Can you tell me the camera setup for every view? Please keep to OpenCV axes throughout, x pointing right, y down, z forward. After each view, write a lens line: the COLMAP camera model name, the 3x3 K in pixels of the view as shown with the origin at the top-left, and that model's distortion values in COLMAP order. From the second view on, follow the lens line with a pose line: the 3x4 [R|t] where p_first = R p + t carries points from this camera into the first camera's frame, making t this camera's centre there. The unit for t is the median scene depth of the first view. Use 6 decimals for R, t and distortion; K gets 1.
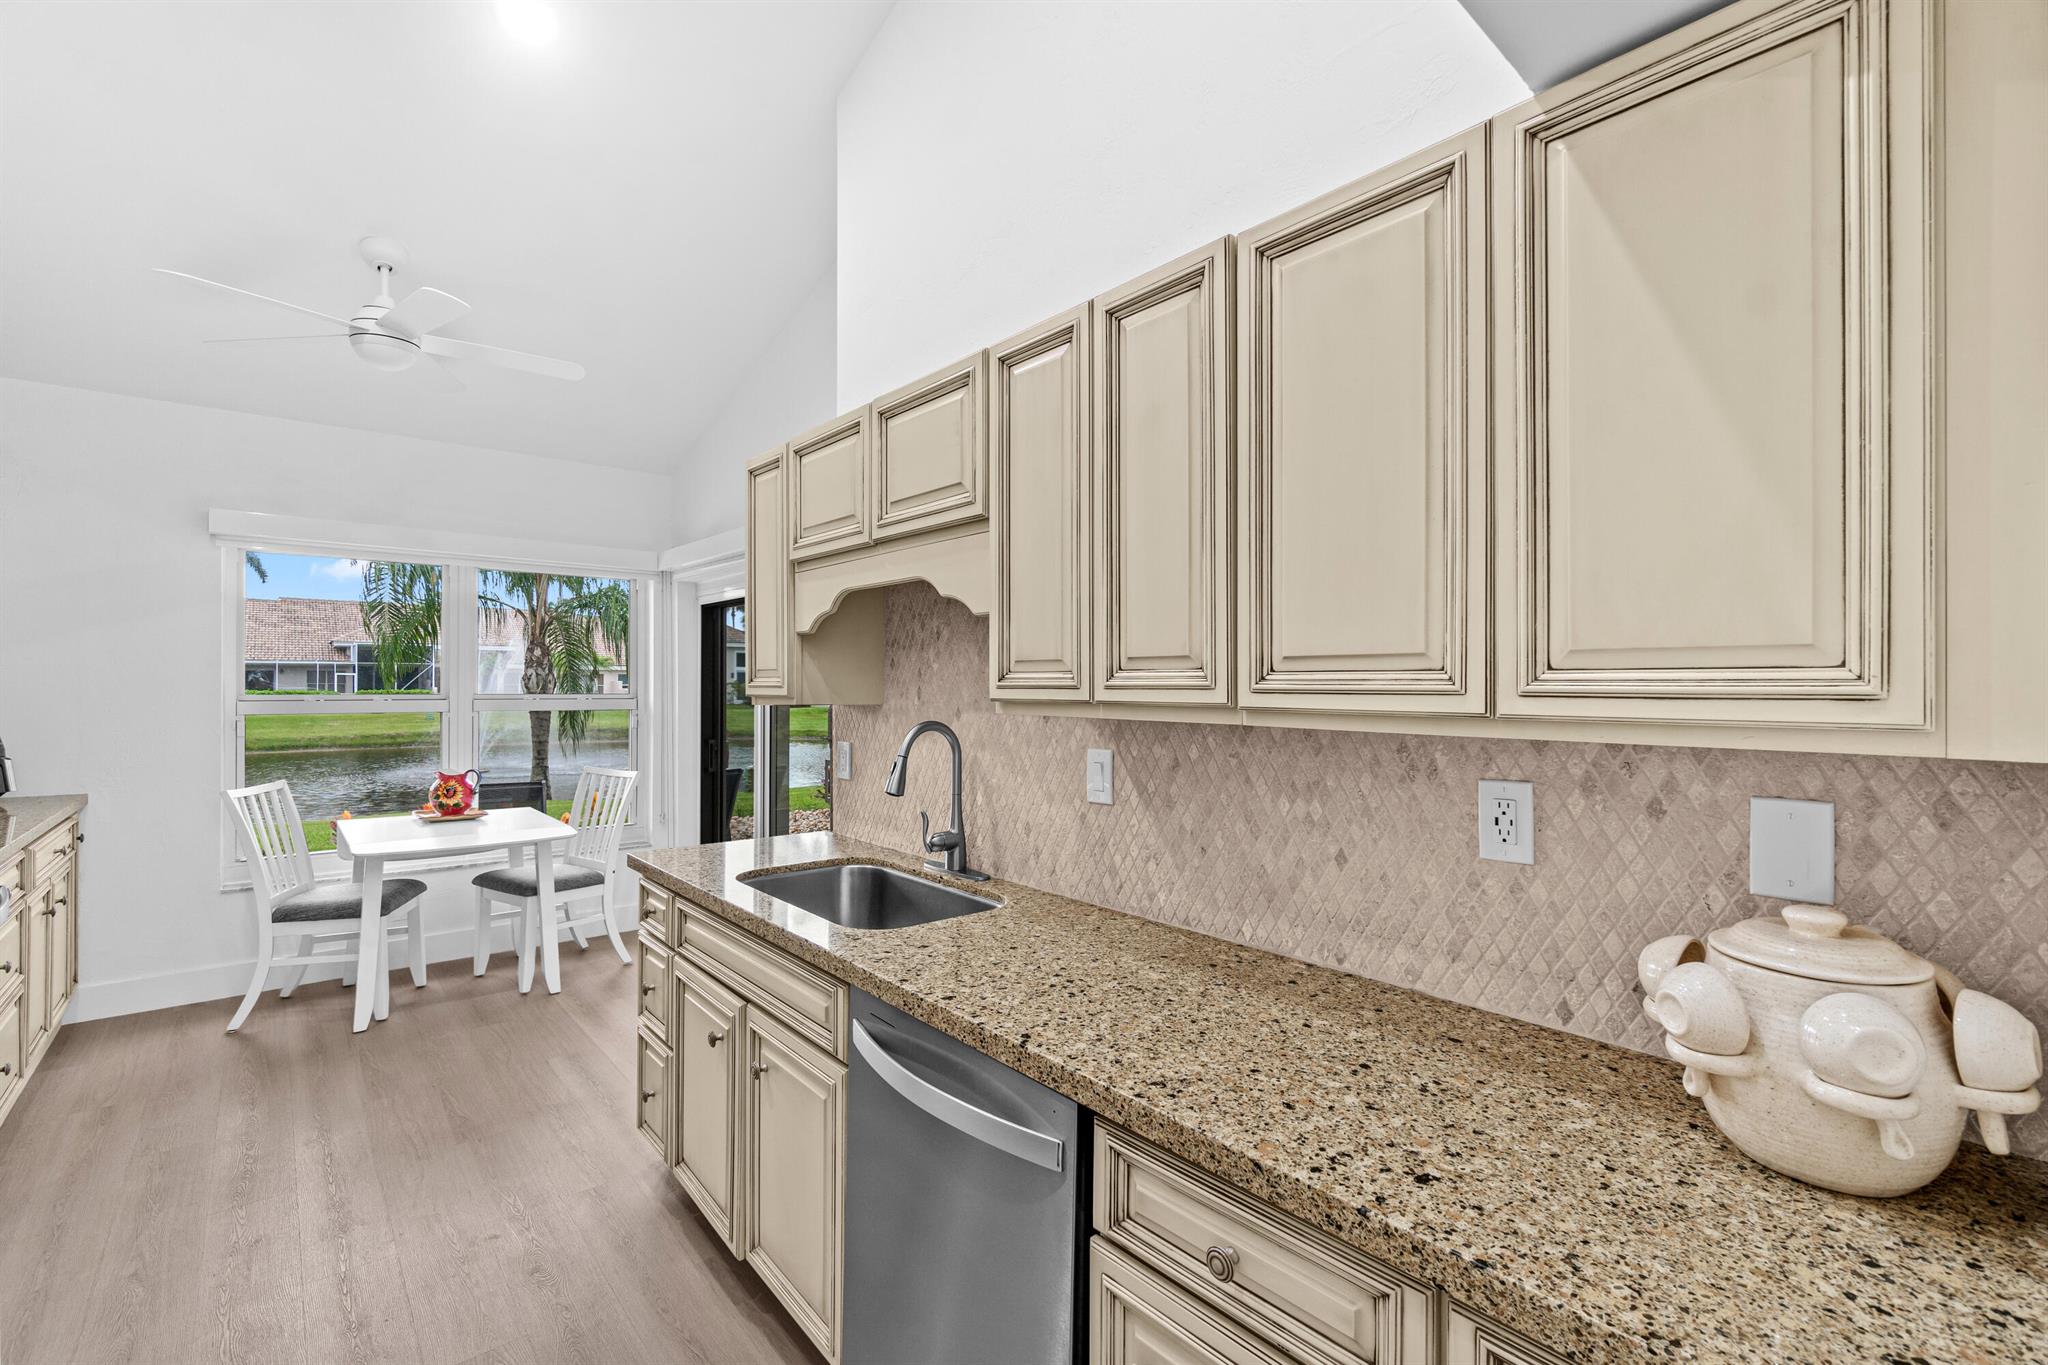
lens RADIAL K [[885.6, 0, 1026.0], [0, 885.6, 679.7], [0, 0, 1]] dist [-0.002898, 0.000341]
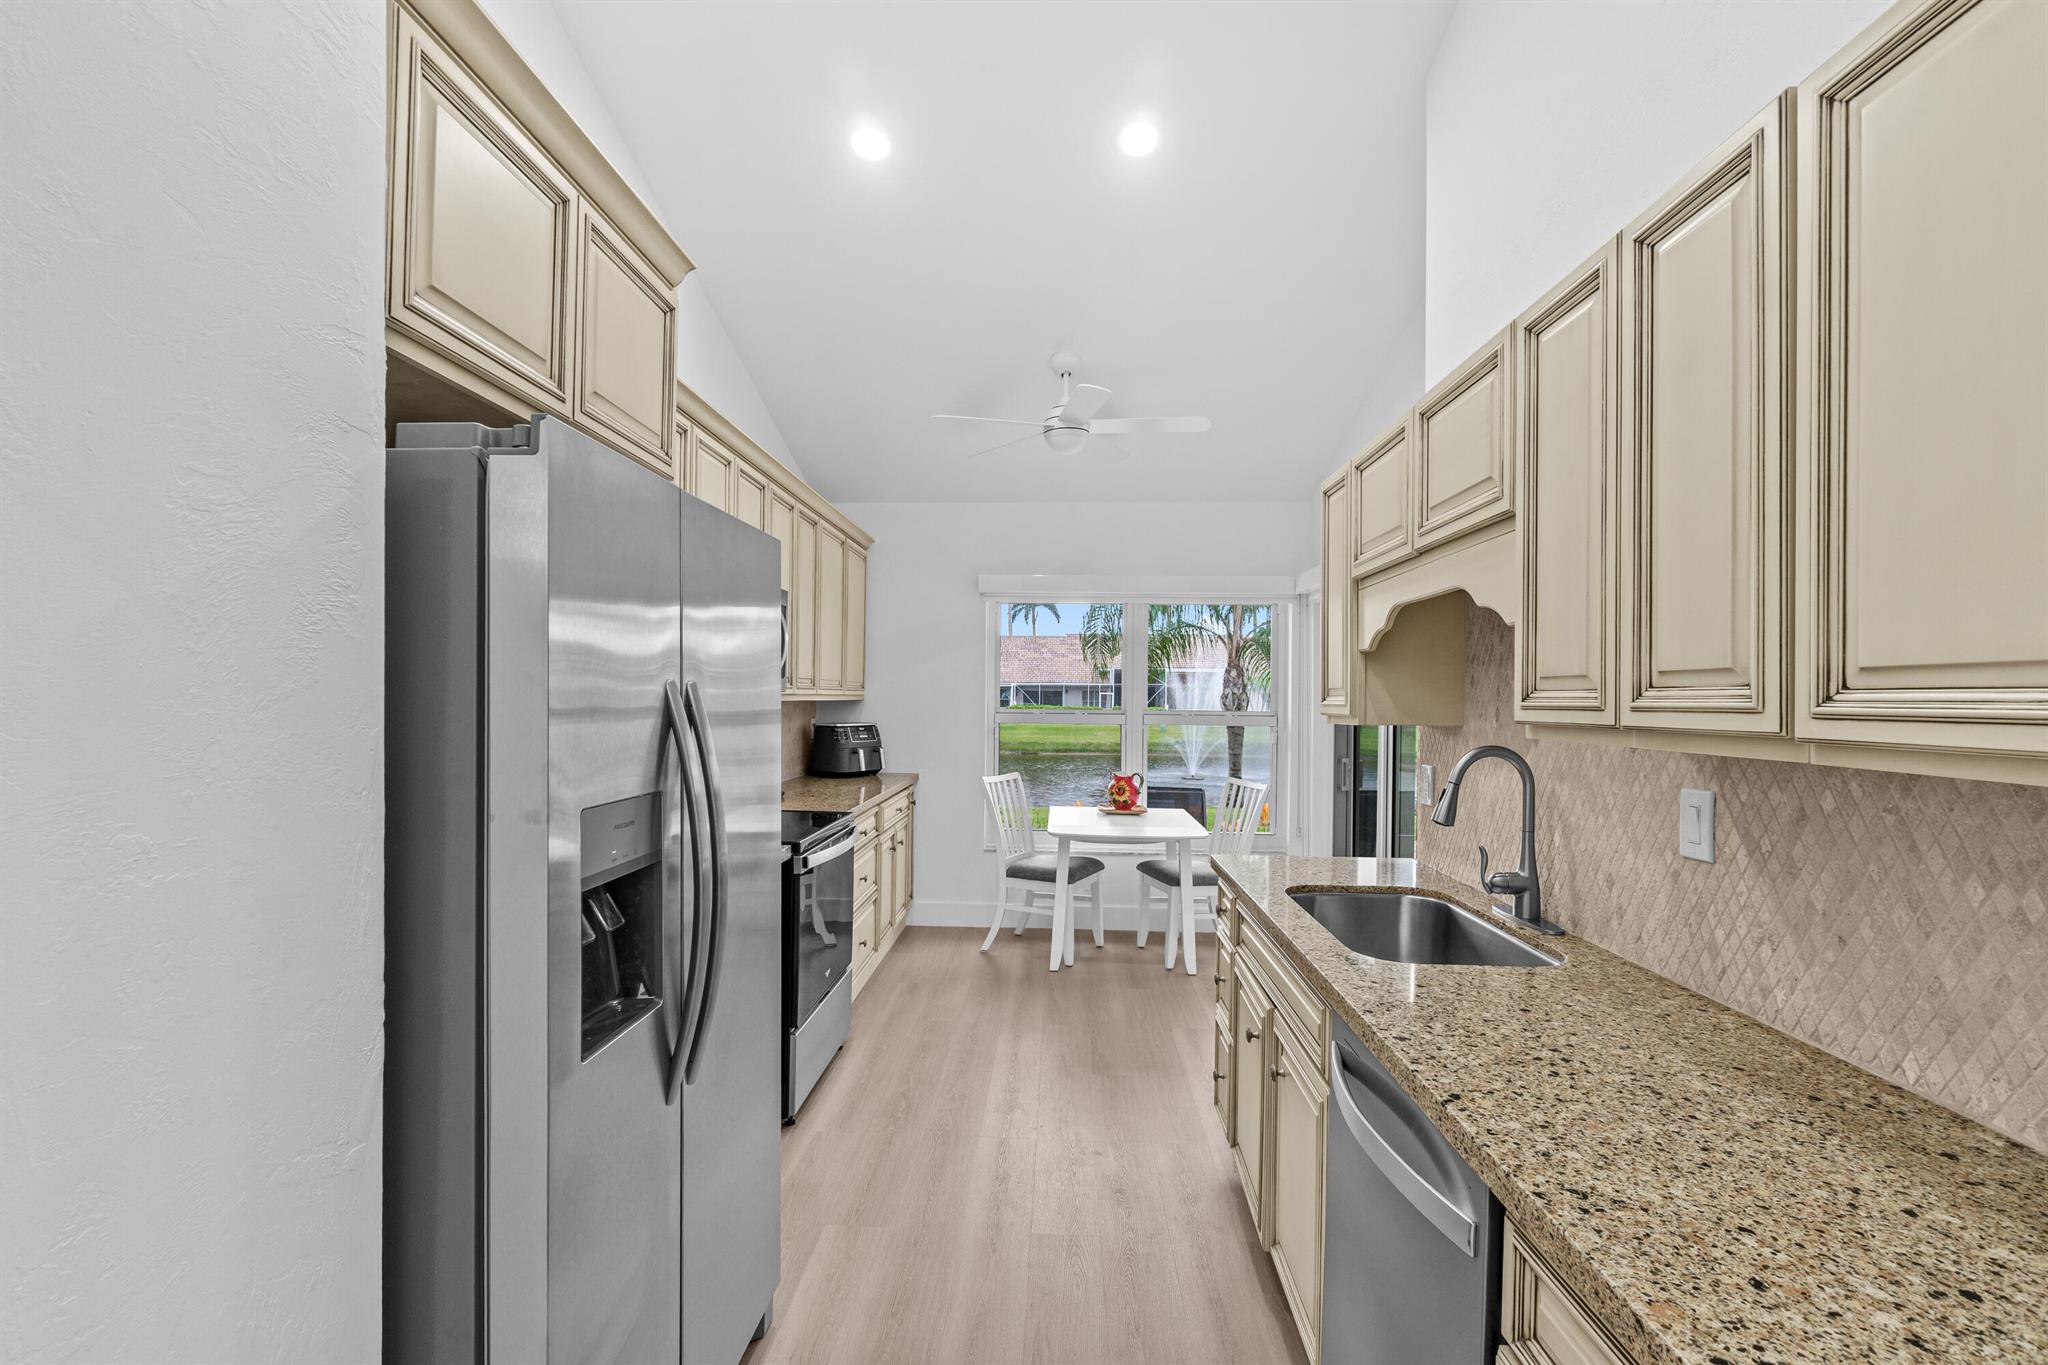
lens RADIAL K [[898.5, 0, 1028.0], [0, 898.5, 697.0], [0, 0, 1]] dist [-0.004202, 0.004135]
pose [[0.732952, 0.002792, -0.680275, 0.112045], [-0.004349, 0.999990, -0.000581, 0.000184], [0.680267, 0.003385, 0.732957, 0.014410]]
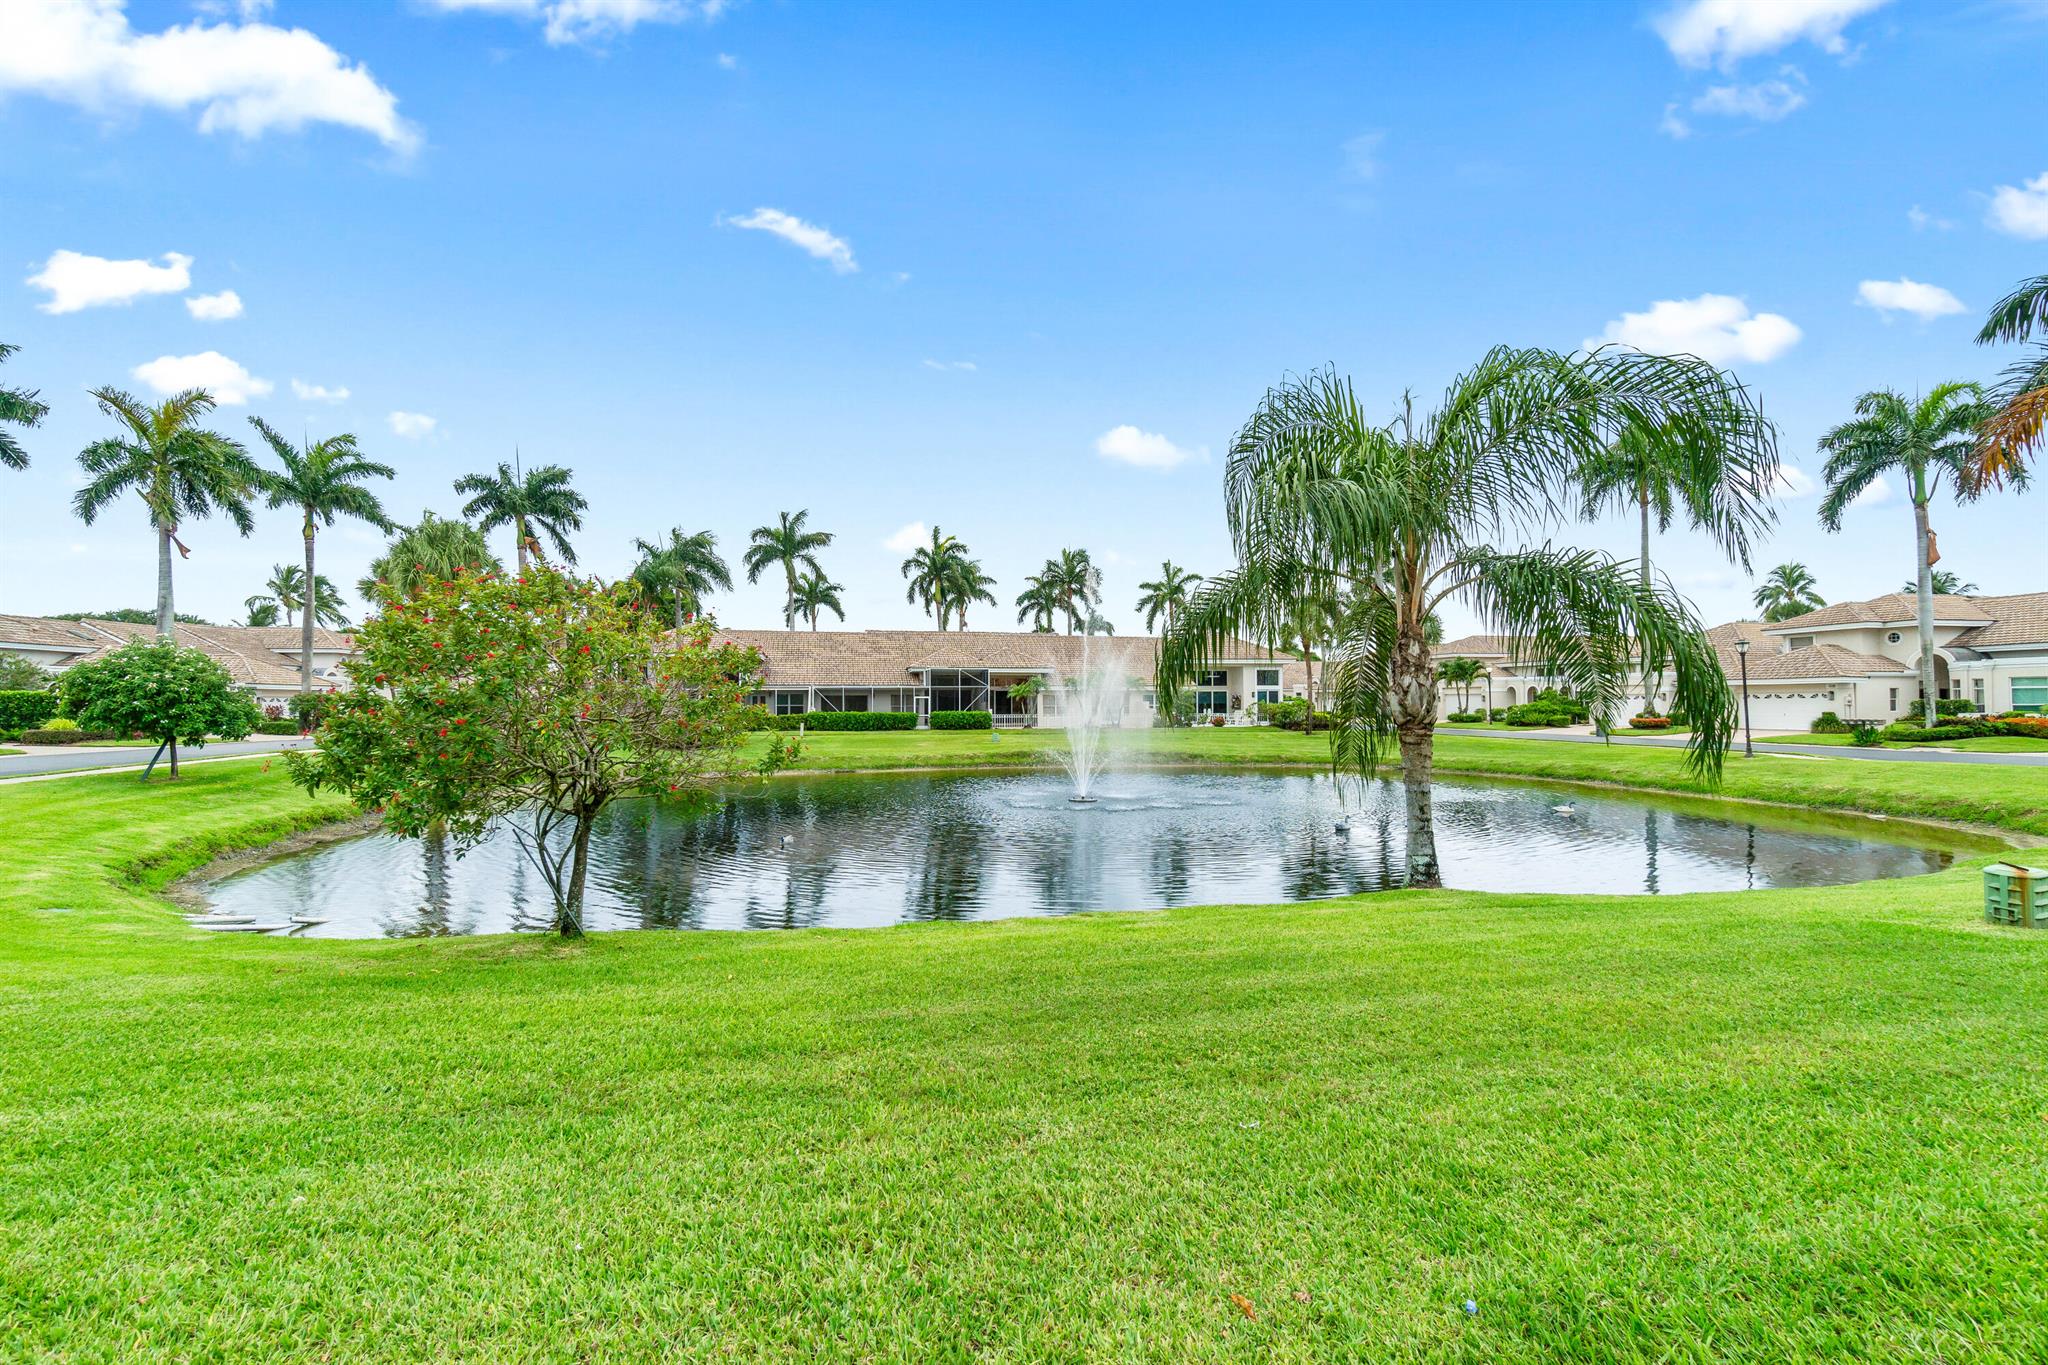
lens RADIAL K [[878.3, 0, 1024.0], [0, 878.3, 682.5], [0, 0, 1]] dist [-0.000056, 0.000165]
pose [[0.888557, -0.017967, -0.458414, -2.437533], [0.008302, 0.999699, -0.023089, 0.020670], [0.458690, 0.016710, 0.888439, 1.508850]]
